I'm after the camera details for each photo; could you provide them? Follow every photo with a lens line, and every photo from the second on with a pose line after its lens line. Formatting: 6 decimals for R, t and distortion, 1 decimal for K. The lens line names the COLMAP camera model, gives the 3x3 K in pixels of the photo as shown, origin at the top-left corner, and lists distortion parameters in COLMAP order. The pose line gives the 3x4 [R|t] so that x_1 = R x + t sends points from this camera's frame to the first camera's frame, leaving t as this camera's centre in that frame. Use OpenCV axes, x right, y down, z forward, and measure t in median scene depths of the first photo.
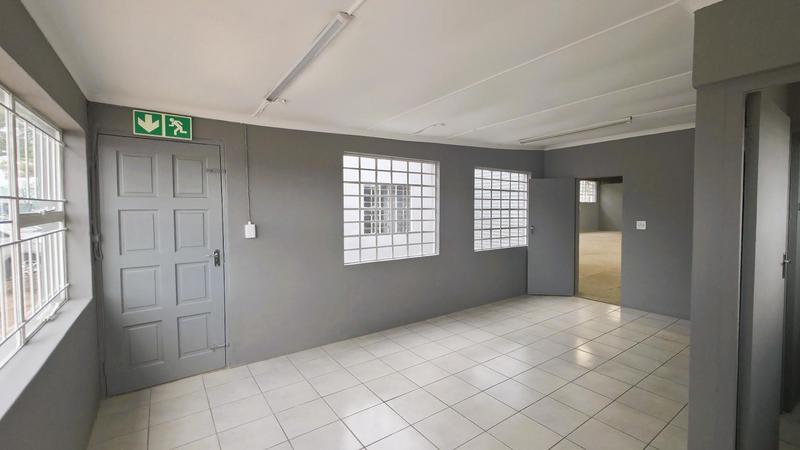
lens RADIAL K [[343.2, 0, 404.5], [0, 343.2, 218.3], [0, 0, 1]] dist [-0.000409, -0.000011]
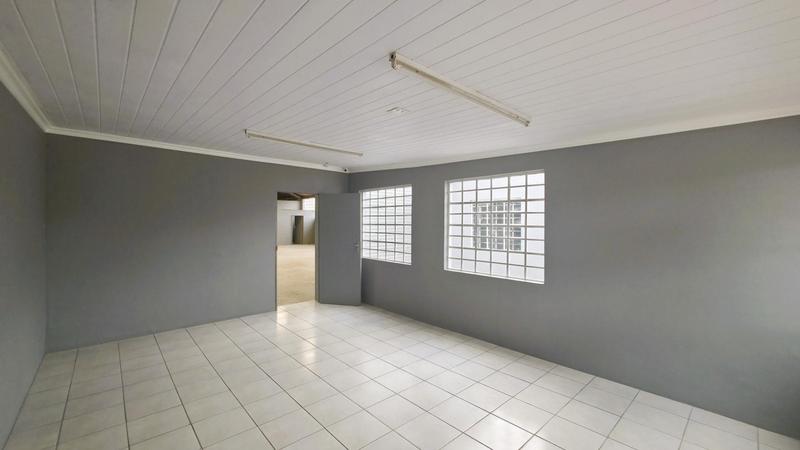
lens RADIAL K [[314.7, 0, 403.4], [0, 314.7, 224.1], [0, 0, 1]] dist [-0.000126, 0.000004]
pose [[0.112631, -0.002880, -0.993633, 1.012743], [-0.040445, 0.999154, -0.007481, -0.017614], [0.992813, 0.041030, 0.112419, 0.750474]]
